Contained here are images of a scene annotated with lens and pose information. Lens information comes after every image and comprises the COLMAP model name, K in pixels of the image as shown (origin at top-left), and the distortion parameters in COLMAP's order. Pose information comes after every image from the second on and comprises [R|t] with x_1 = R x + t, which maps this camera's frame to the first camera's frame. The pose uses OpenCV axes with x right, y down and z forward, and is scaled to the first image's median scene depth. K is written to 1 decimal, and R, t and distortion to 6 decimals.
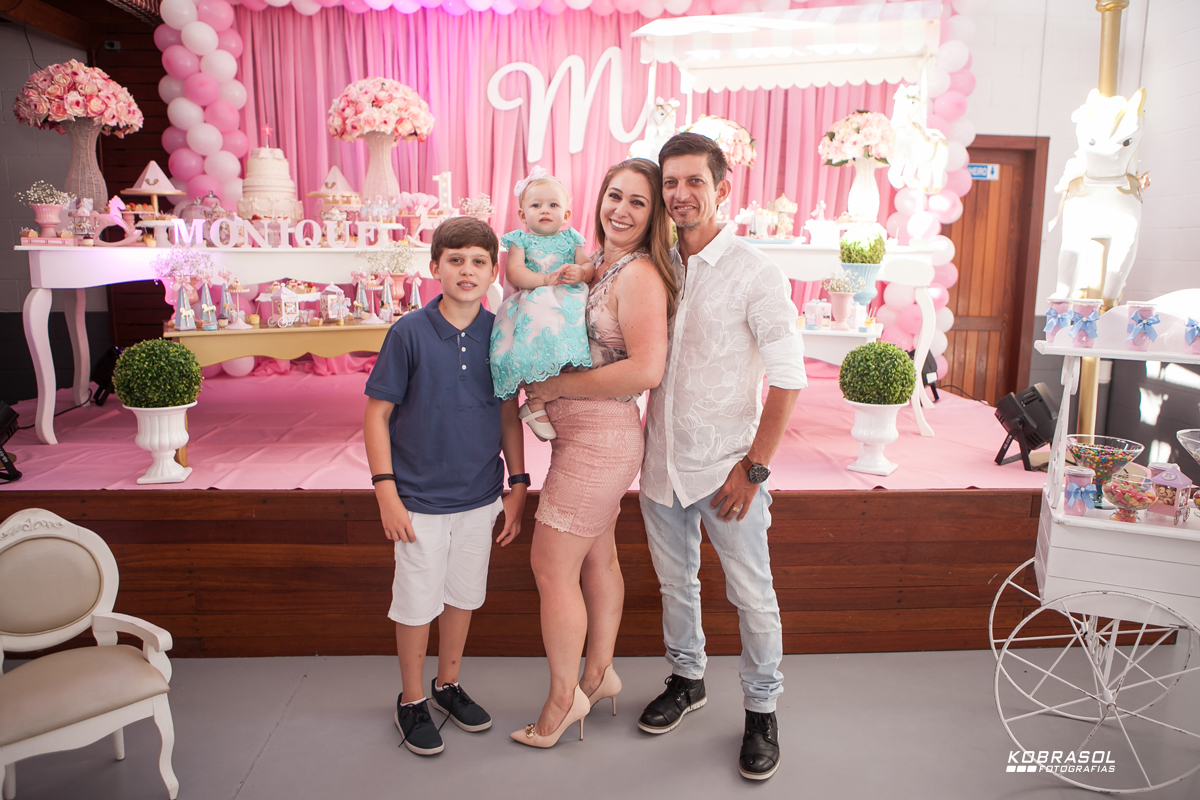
lens RADIAL K [[862.5, 0, 600.0], [0, 862.5, 400.0], [0, 0, 1]] dist [-0.103643, 0.079513]
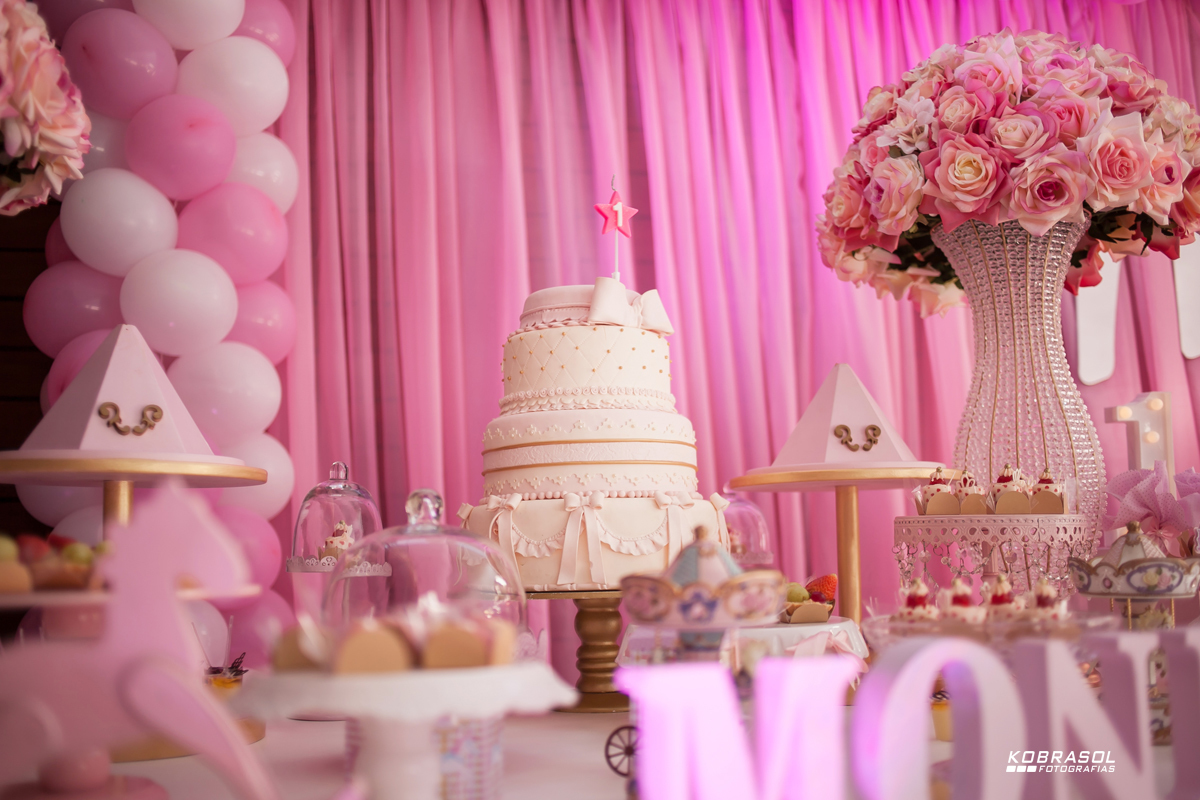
lens RADIAL K [[1251.0, 0, 600.0], [0, 1251.0, 400.0], [0, 0, 1]] dist [-0.058944, 0.097038]
pose [[0.992808, -0.018012, 0.118359, -0.469621], [0.052673, 0.953510, -0.296724, -0.175297], [-0.107512, 0.300824, 0.947600, 0.725447]]
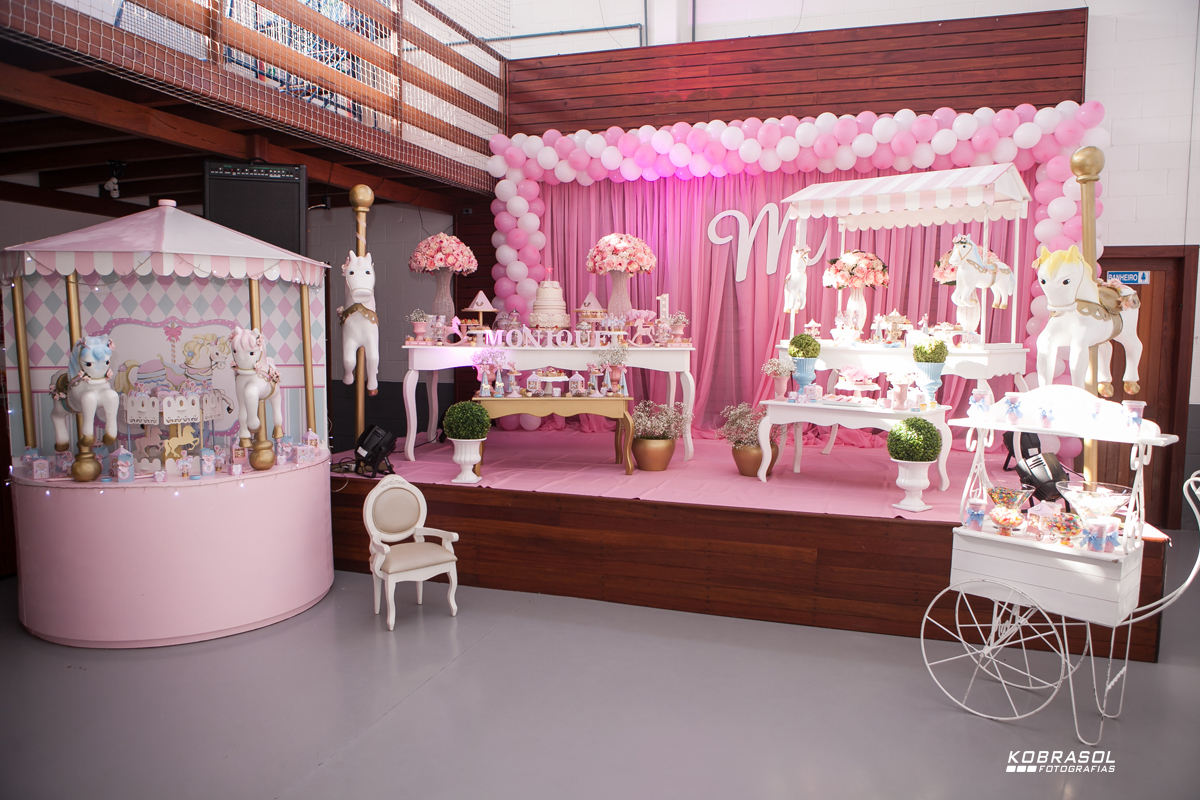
lens RADIAL K [[819.5, 0, 600.0], [0, 819.5, 400.0], [0, 0, 1]] dist [-0.107828, 0.065046]
pose [[0.931558, 0.027790, -0.362529, 0.257028], [-0.059793, 0.995209, -0.077357, 0.030148], [0.358642, 0.093739, 0.928756, -0.356408]]
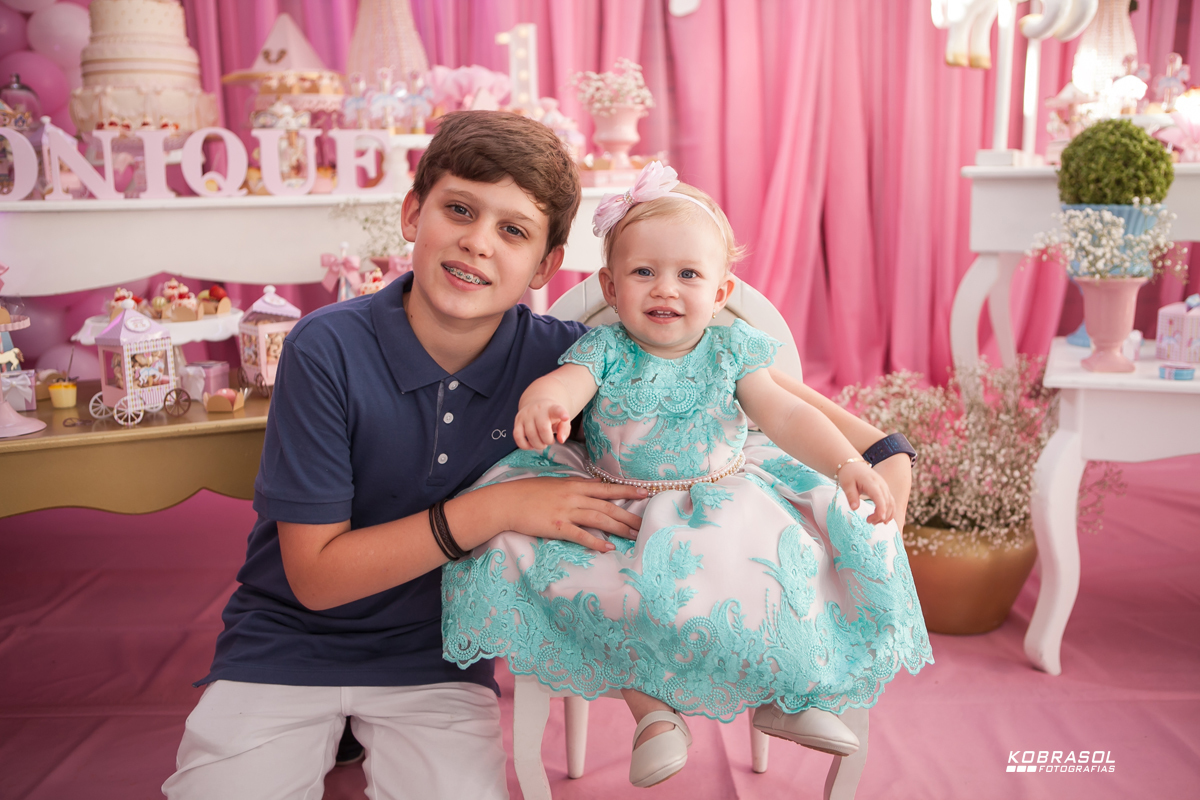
lens RADIAL K [[1163.9, 0, 600.0], [0, 1163.9, 400.0], [0, 0, 1]] dist [-0.038516, 0.019498]
pose [[0.997897, -0.016075, -0.062787, -0.118824], [0.016510, 0.999843, 0.006412, -0.077382], [0.062674, -0.007435, 0.998006, 0.430227]]
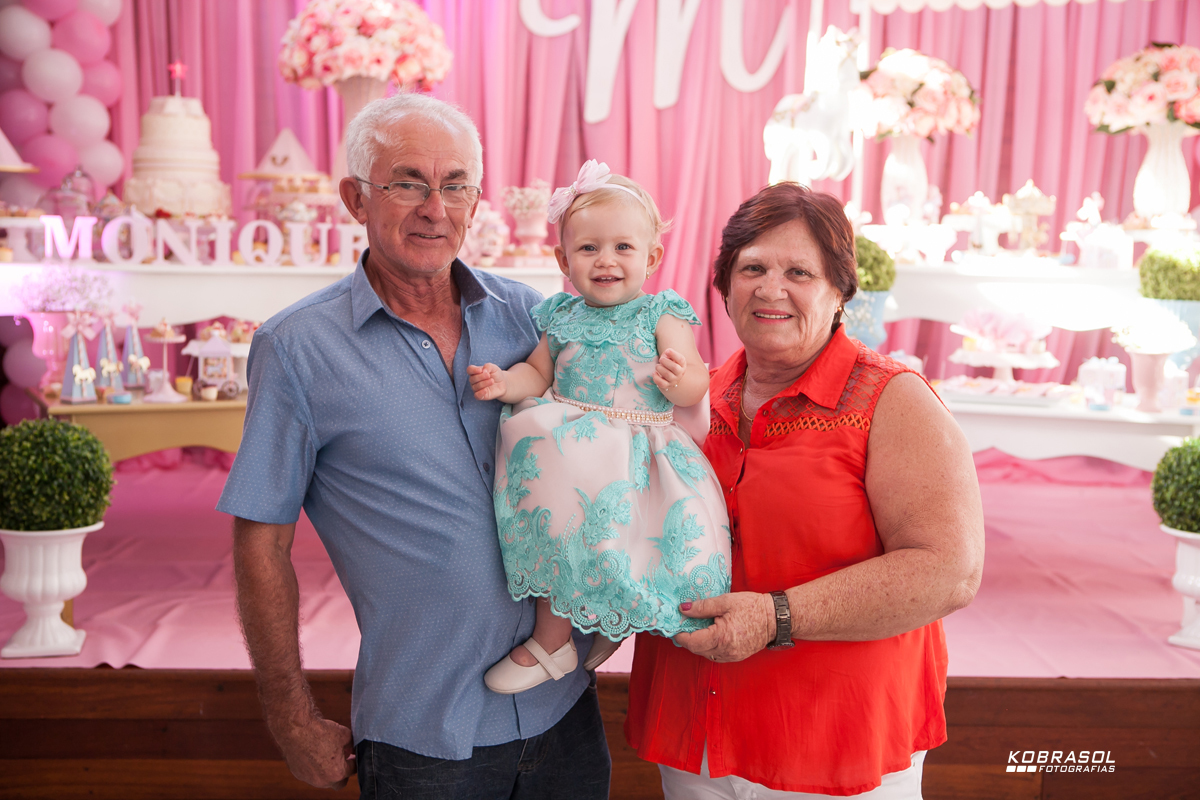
lens RADIAL K [[1500.1, 0, 600.0], [0, 1500.1, 400.0], [0, 0, 1]] dist [0.005571, 0.015907]
pose [[0.999879, 0.008797, -0.012847, -0.080009], [-0.009702, 0.997344, -0.072190, -0.007847], [0.012178, 0.072306, 0.997308, -0.058198]]
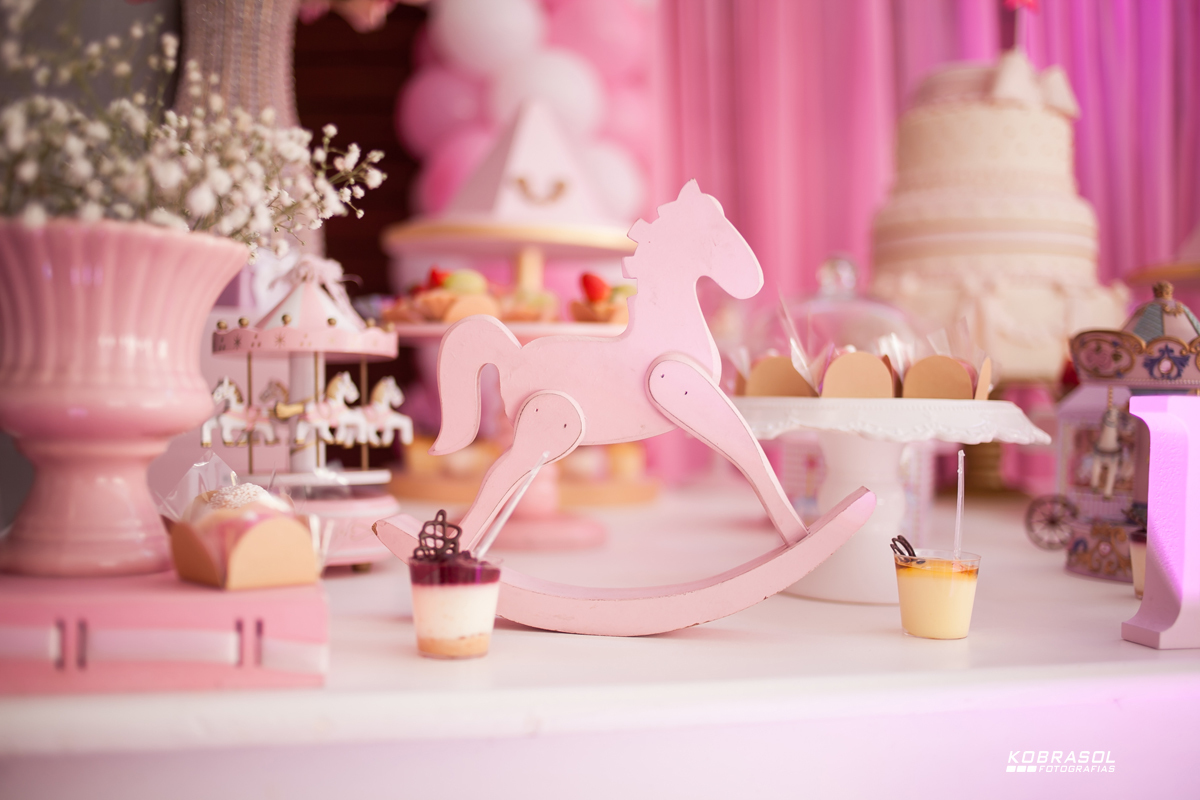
lens RADIAL K [[1251.0, 0, 600.0], [0, 1251.0, 400.0], [0, 0, 1]] dist [-0.058944, 0.097038]
pose [[0.992423, 0.007398, -0.122644, -0.493730], [-0.028390, 0.984980, -0.170319, -0.161746], [0.119542, 0.172510, 0.977727, 0.729678]]
